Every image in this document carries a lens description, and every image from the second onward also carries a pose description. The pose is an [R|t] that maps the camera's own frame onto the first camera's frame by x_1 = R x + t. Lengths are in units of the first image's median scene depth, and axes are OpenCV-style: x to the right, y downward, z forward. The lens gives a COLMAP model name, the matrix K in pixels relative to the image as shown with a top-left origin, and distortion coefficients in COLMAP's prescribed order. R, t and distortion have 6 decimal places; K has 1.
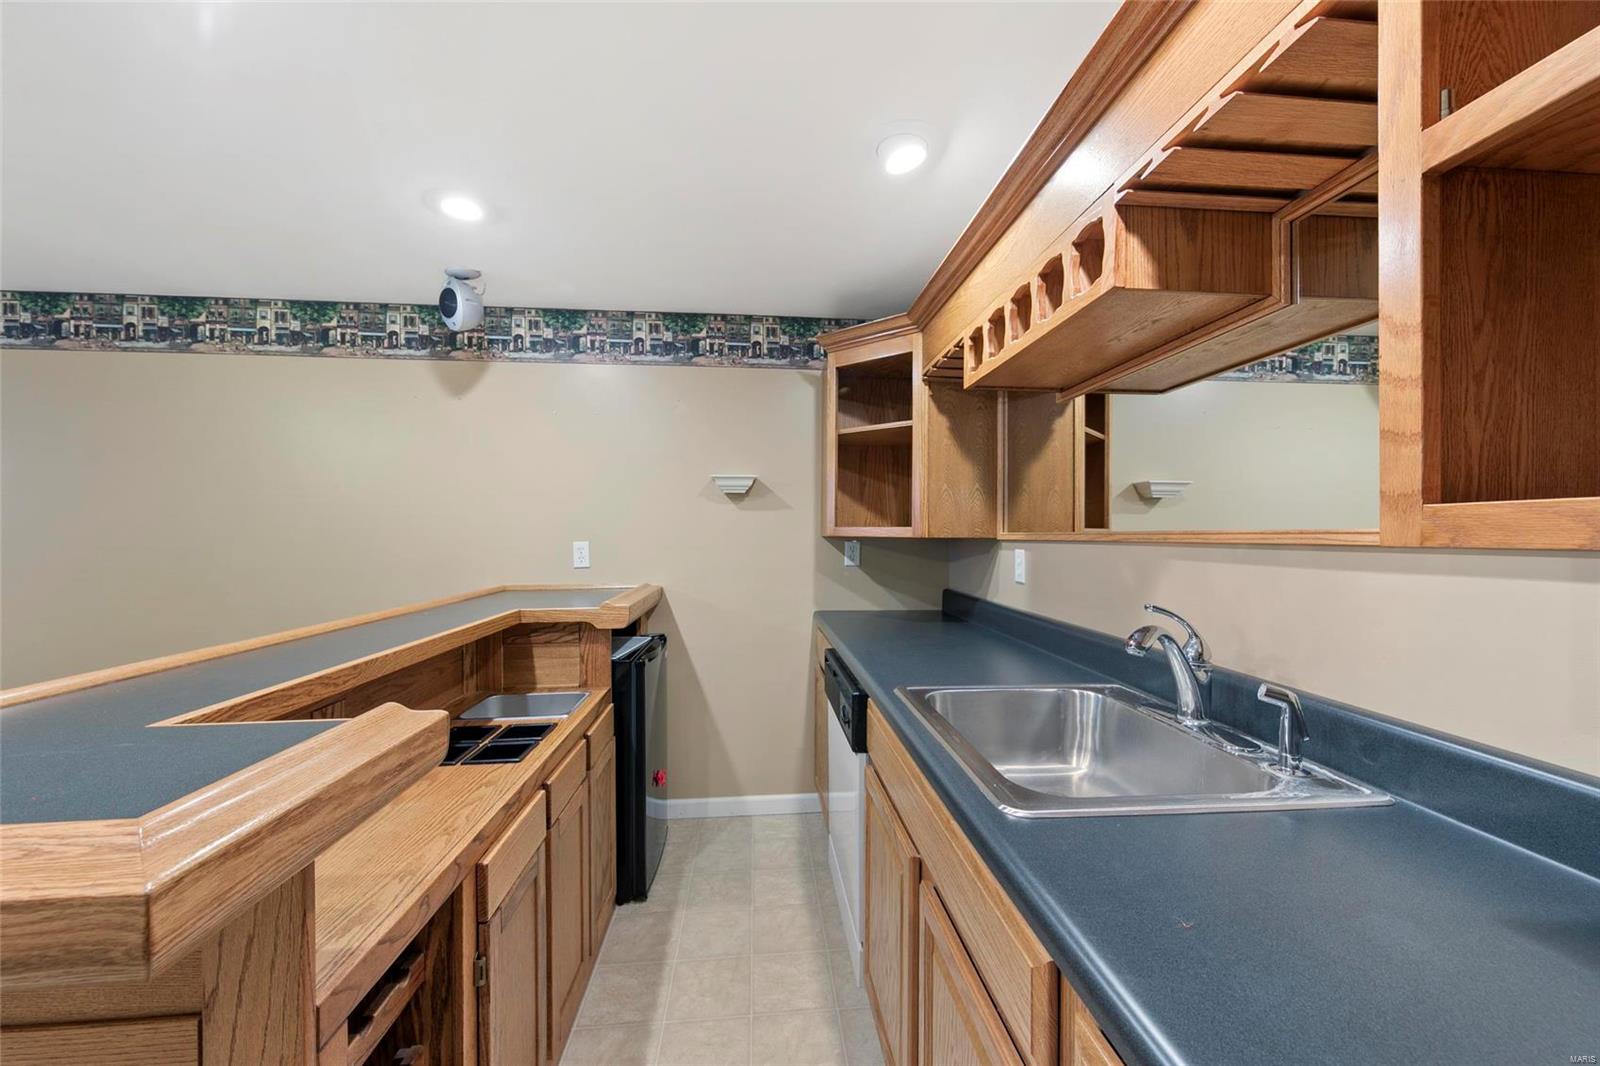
lens RADIAL K [[619.9, 0, 806.7], [0, 619.9, 538.7], [0, 0, 1]] dist [0.013062, -0.000005]
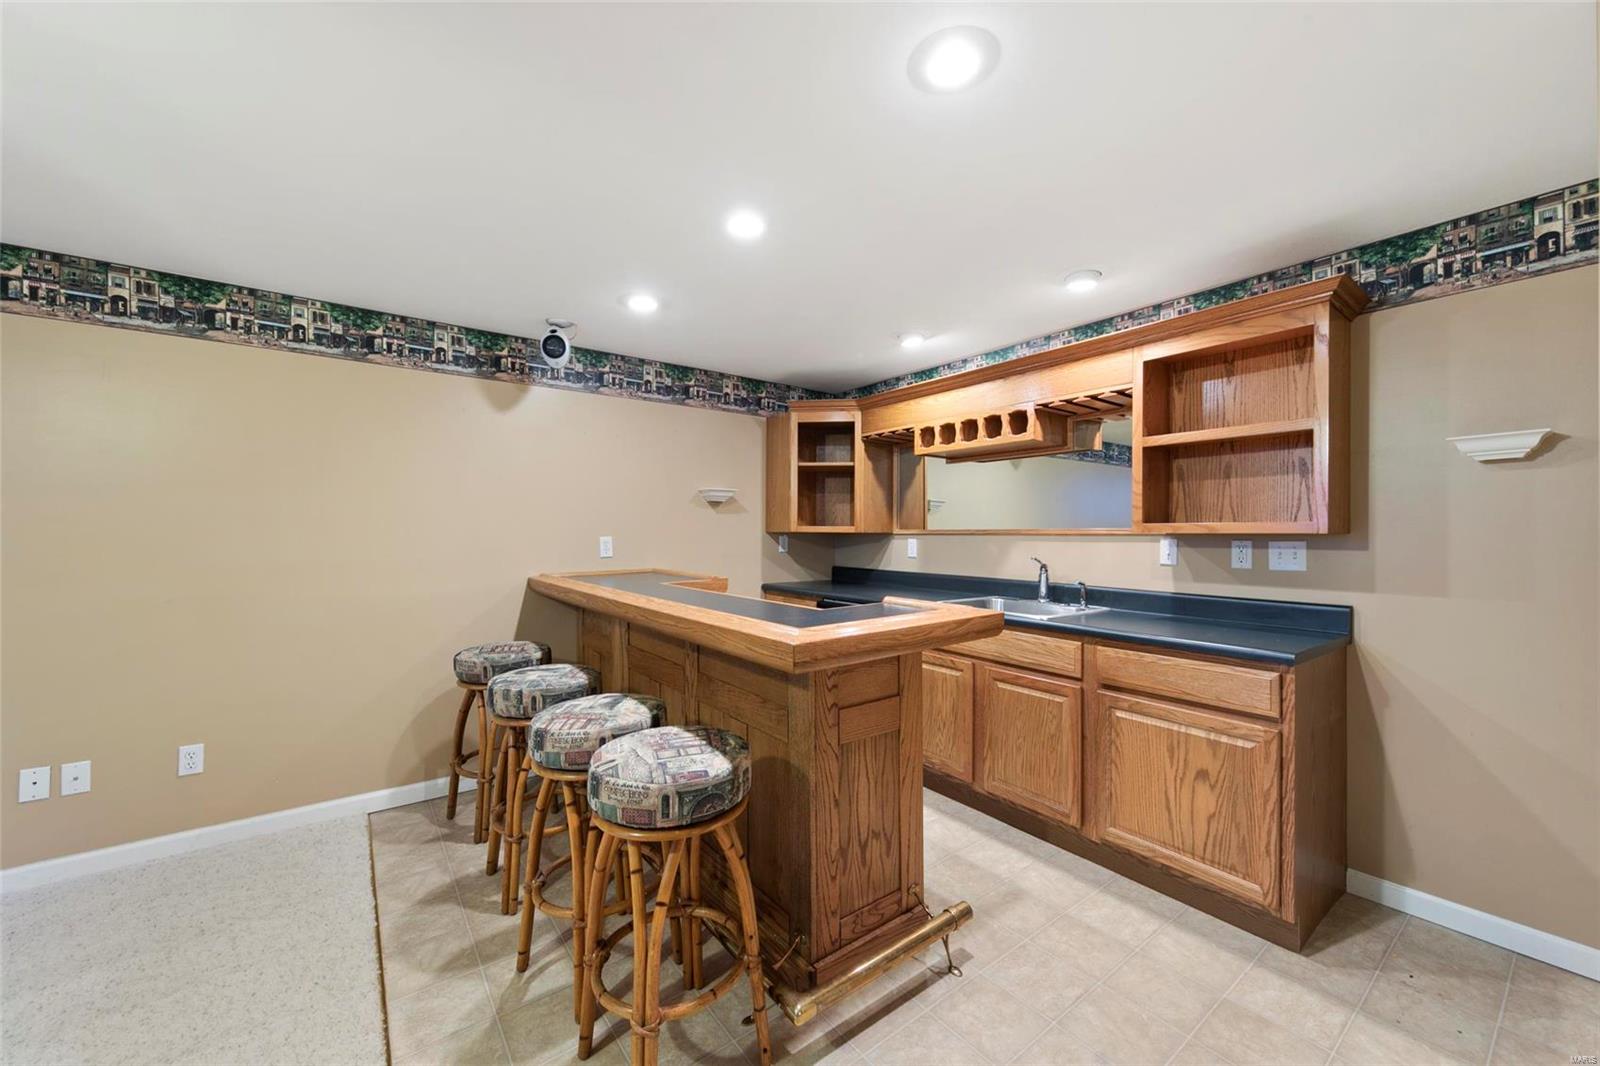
lens RADIAL K [[619.9, 0, 809.8], [0, 619.9, 528.7], [0, 0, 1]] dist [0.013062, -0.000005]
pose [[0.538069, -0.004281, -0.842890, -0.716360], [-0.006759, 0.999933, -0.009393, -0.000808], [0.842873, 0.010752, 0.538004, -0.054793]]
